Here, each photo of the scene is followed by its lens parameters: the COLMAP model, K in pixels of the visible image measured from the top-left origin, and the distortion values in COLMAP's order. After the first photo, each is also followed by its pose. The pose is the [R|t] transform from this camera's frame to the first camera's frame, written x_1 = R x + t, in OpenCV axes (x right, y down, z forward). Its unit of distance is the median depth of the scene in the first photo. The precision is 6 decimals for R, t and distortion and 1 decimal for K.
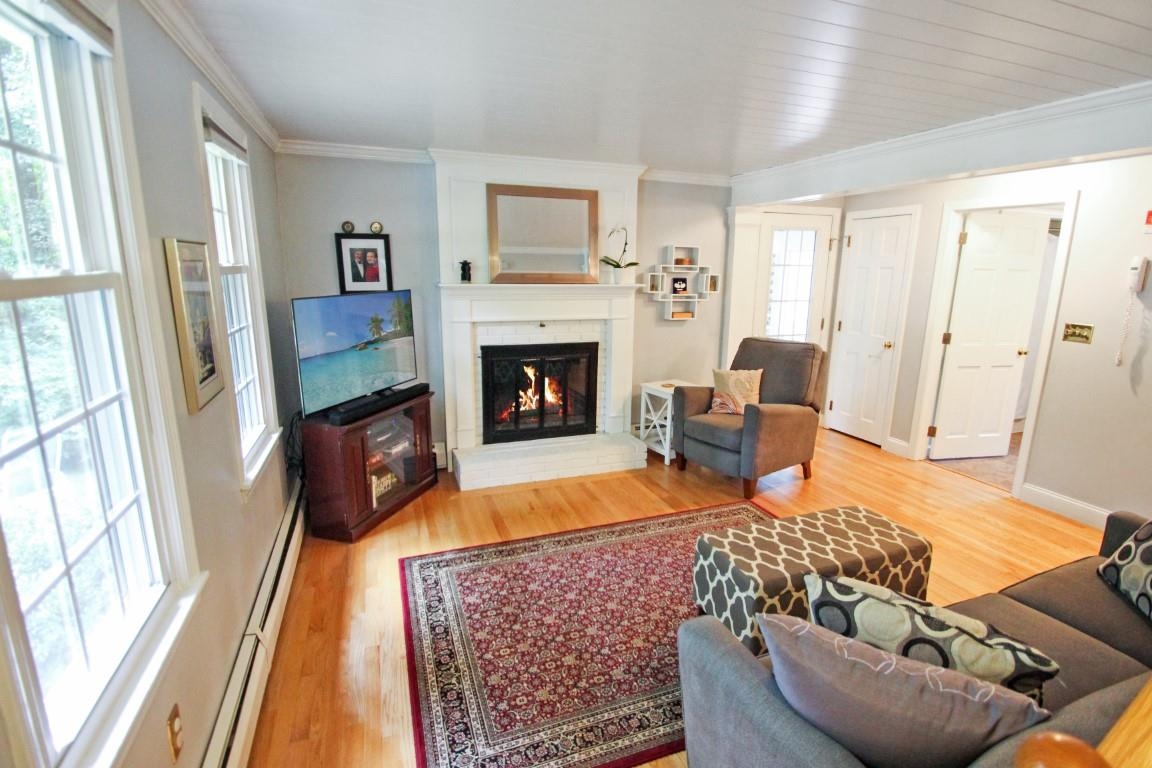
lens RADIAL K [[560.1, 0, 576.0], [0, 560.1, 384.0], [0, 0, 1]] dist [0.001771, 0.000053]
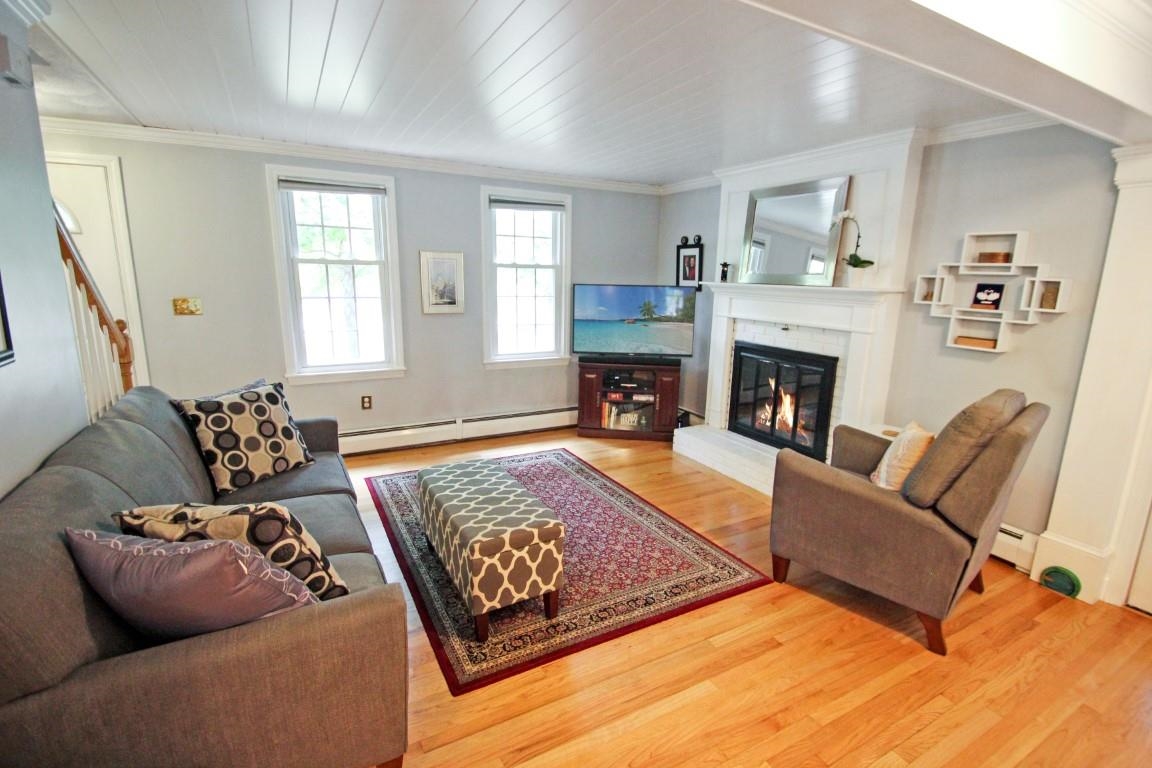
lens RADIAL K [[524.8, 0, 576.0], [0, 524.8, 384.0], [0, 0, 1]] dist [-0.000585, -0.000177]
pose [[0.147883, 0.198517, -0.968877, 0.840177], [-0.220981, 0.961513, 0.163279, -0.088474], [0.964001, 0.189957, 0.186060, 0.549532]]
